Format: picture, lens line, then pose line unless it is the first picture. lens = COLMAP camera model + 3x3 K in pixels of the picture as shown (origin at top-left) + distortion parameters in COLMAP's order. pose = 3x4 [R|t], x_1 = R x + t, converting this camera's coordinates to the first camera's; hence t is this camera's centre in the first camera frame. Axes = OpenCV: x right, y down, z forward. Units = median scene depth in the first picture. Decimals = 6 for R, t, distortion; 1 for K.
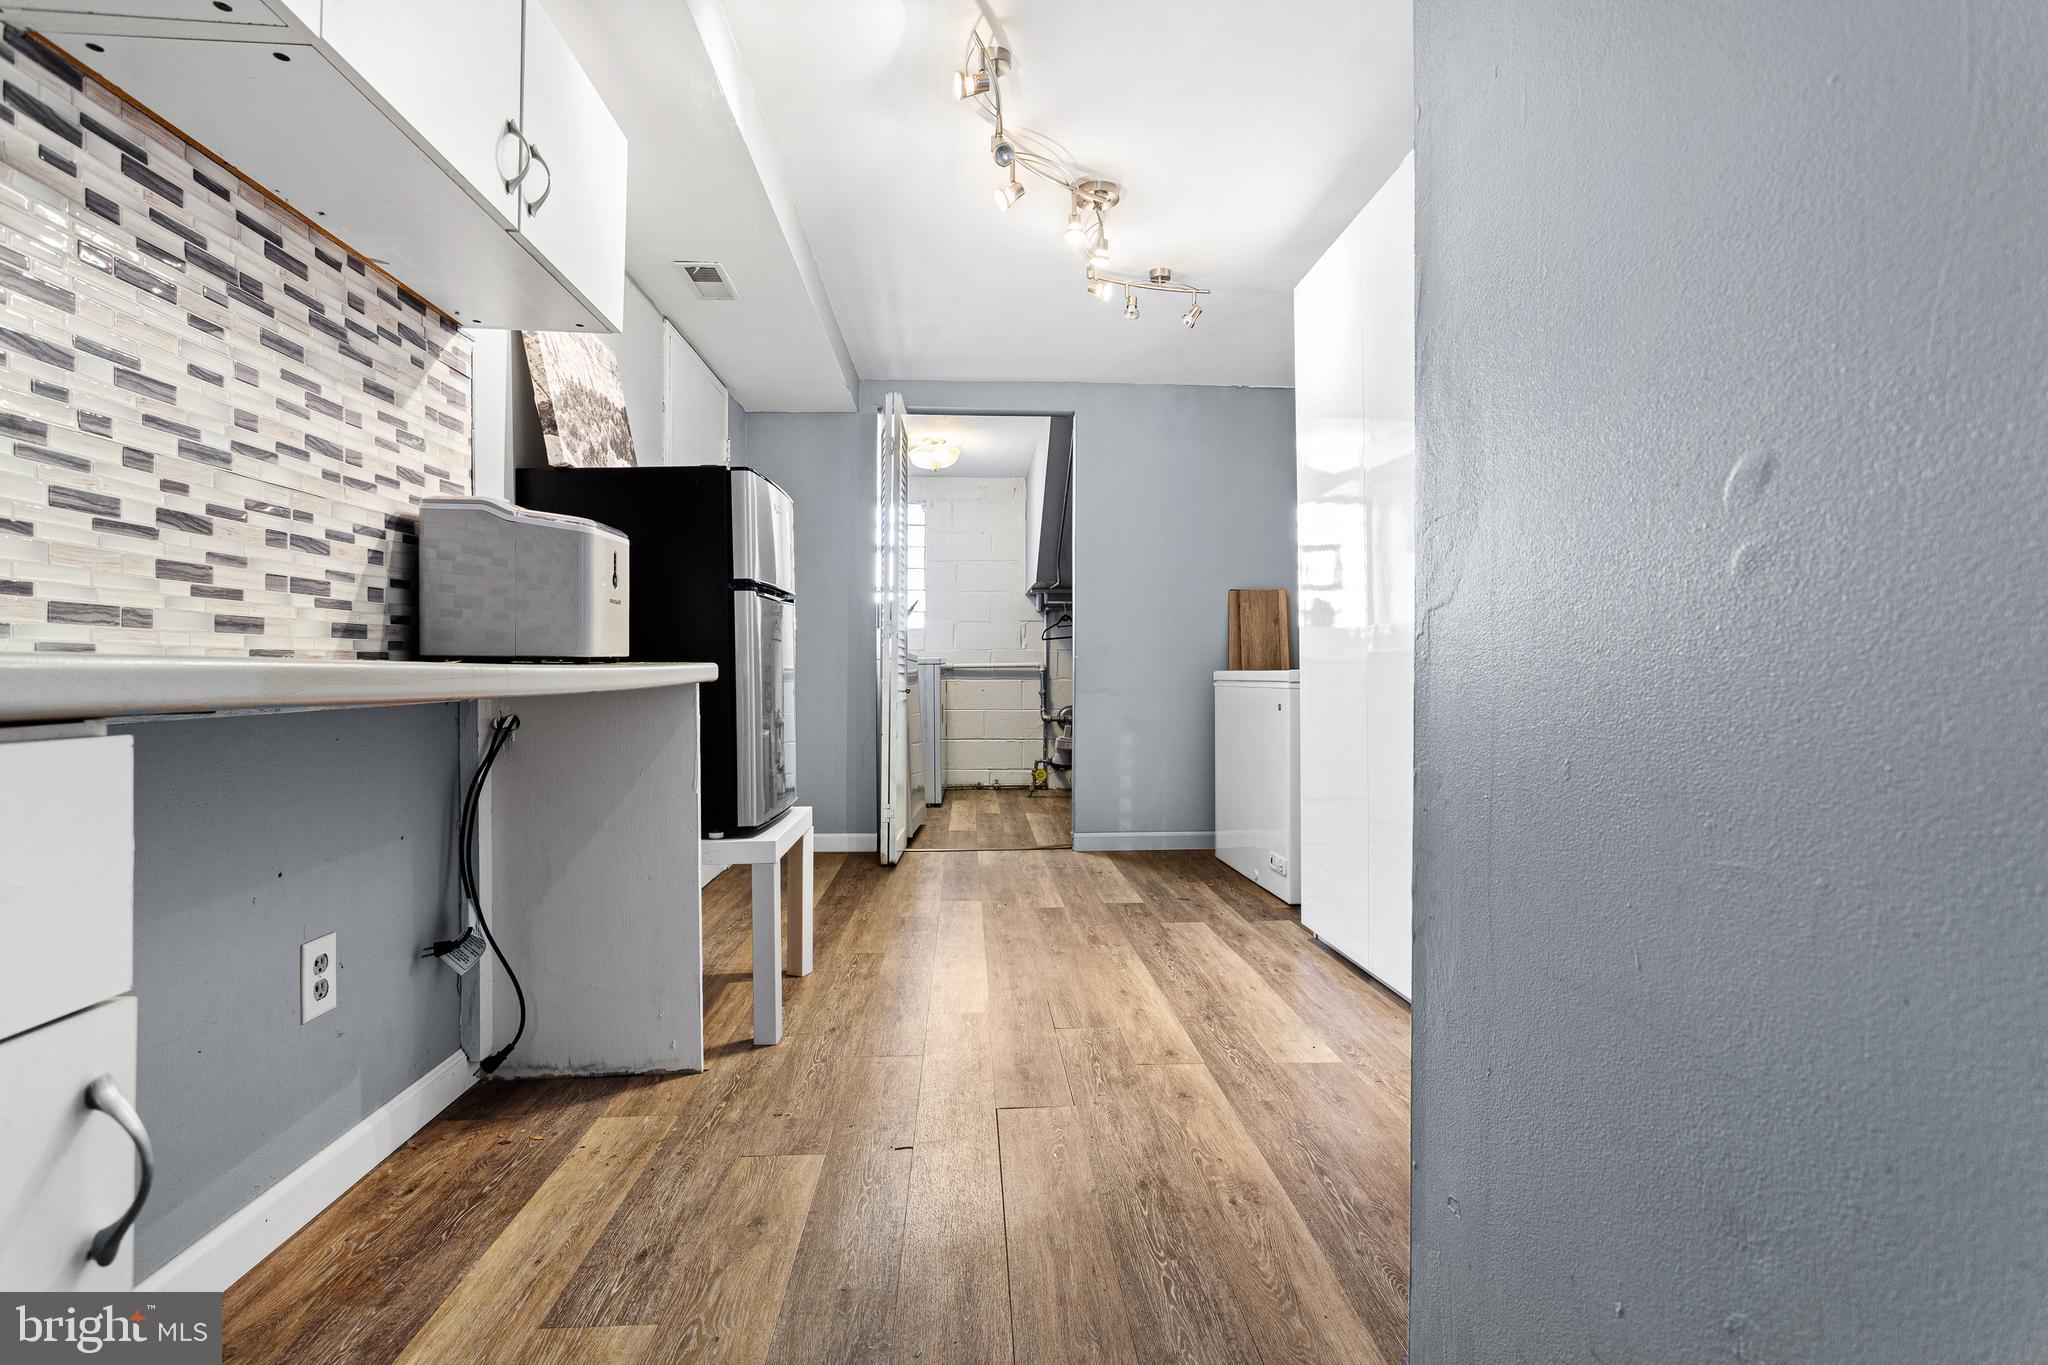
lens RADIAL K [[983.2, 0, 1025.1], [0, 983.2, 677.3], [0, 0, 1]] dist [-0.007655, 0.000740]
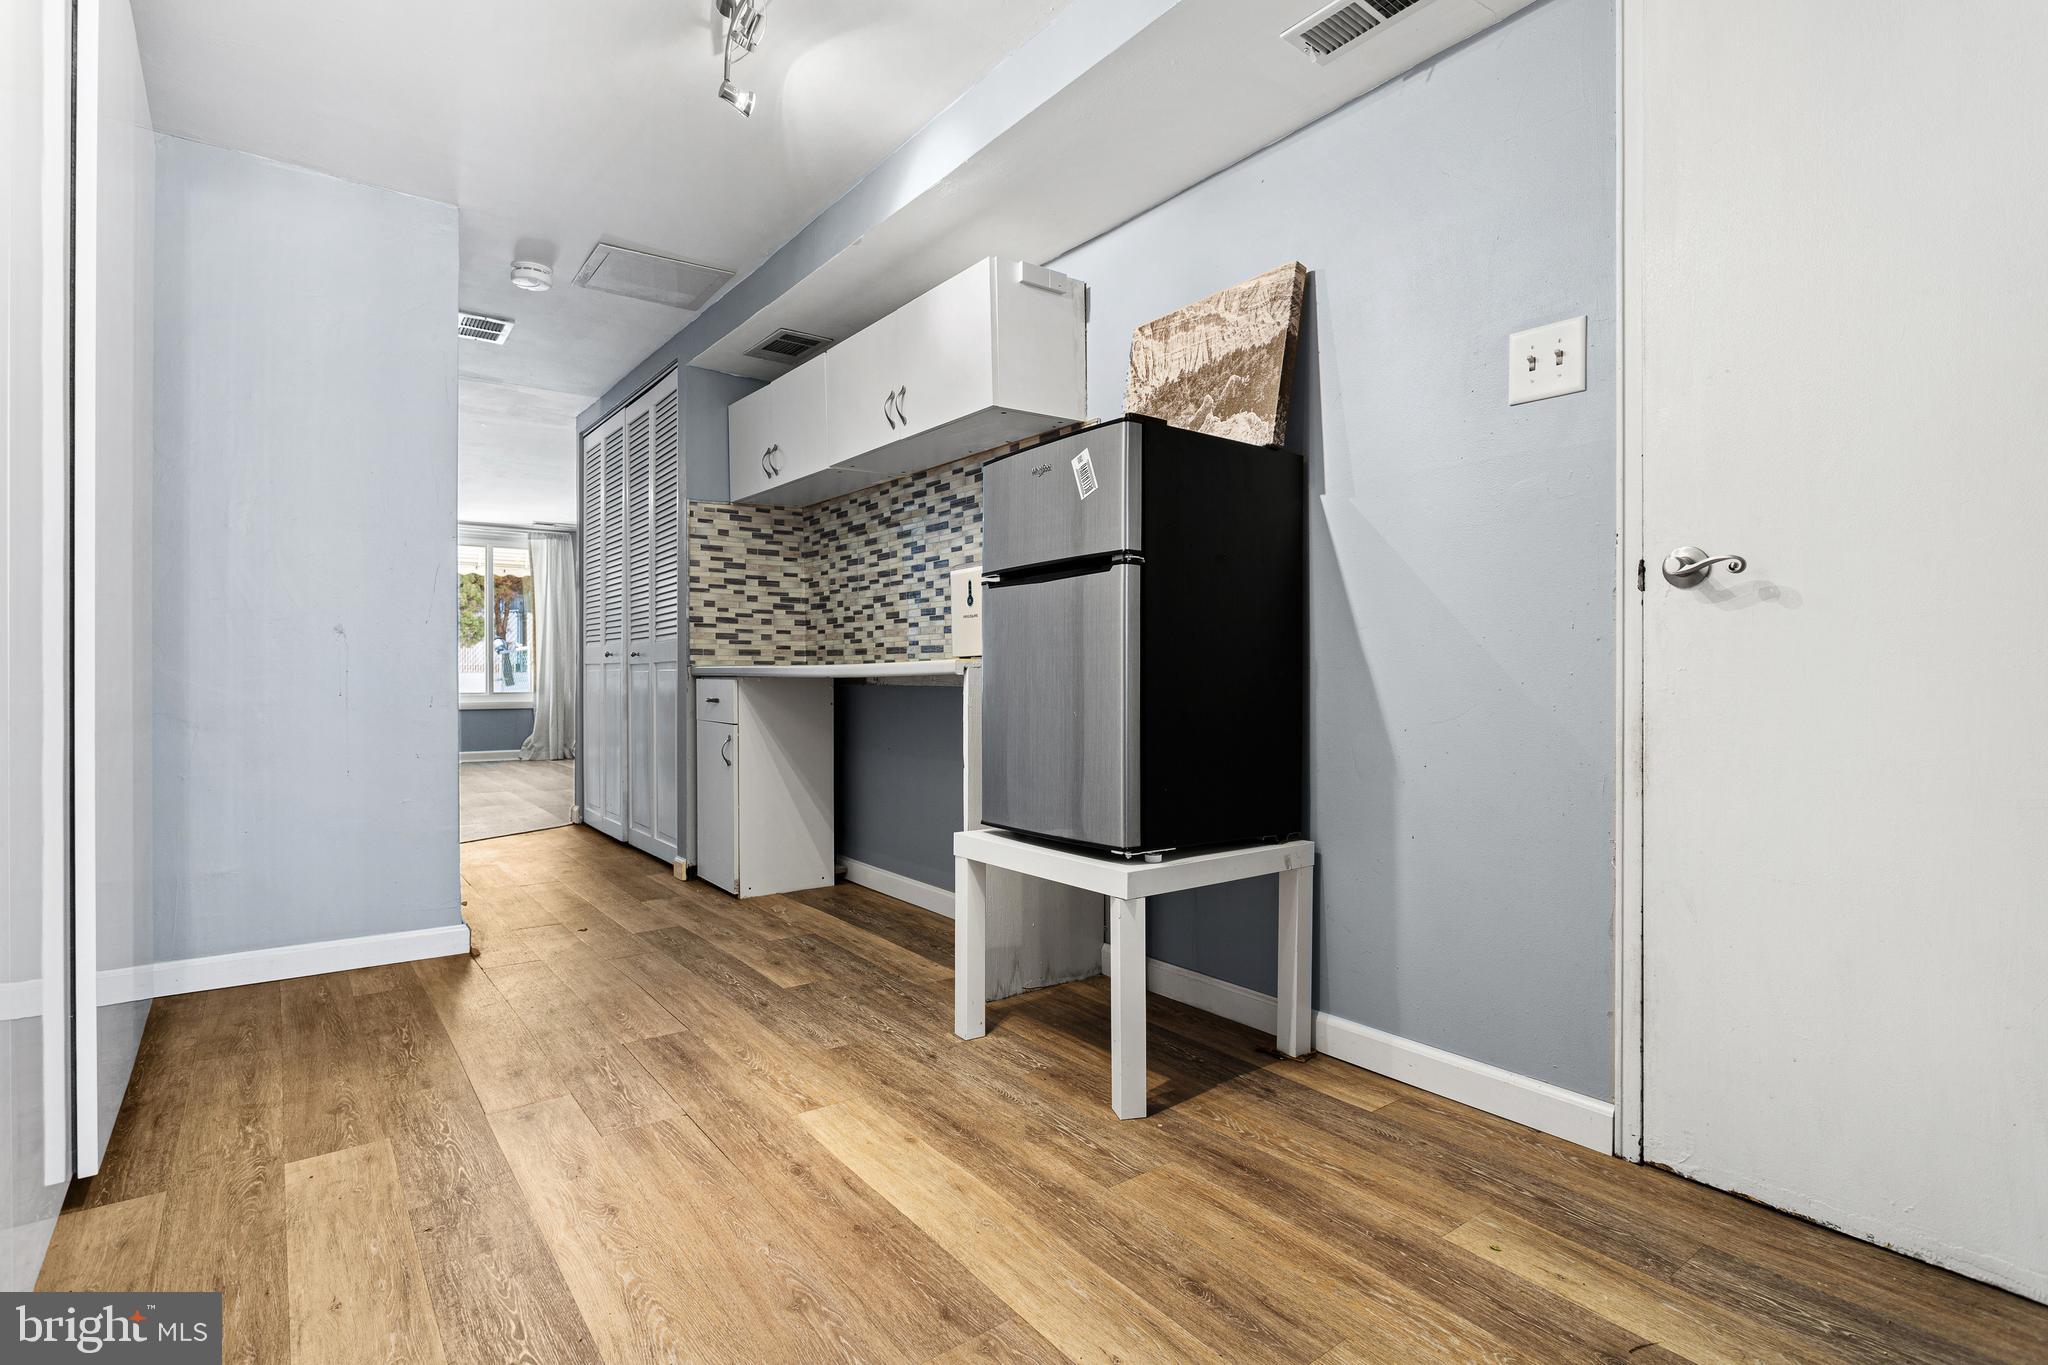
lens RADIAL K [[983.2, 0, 994.7], [0, 983.2, 683.5], [0, 0, 1]] dist [-0.007655, 0.000740]
pose [[-0.840578, 0.002812, -0.541683, 0.323627], [-0.004849, 0.999907, 0.012716, 0.001136], [0.541669, 0.013315, -0.840486, 2.334605]]
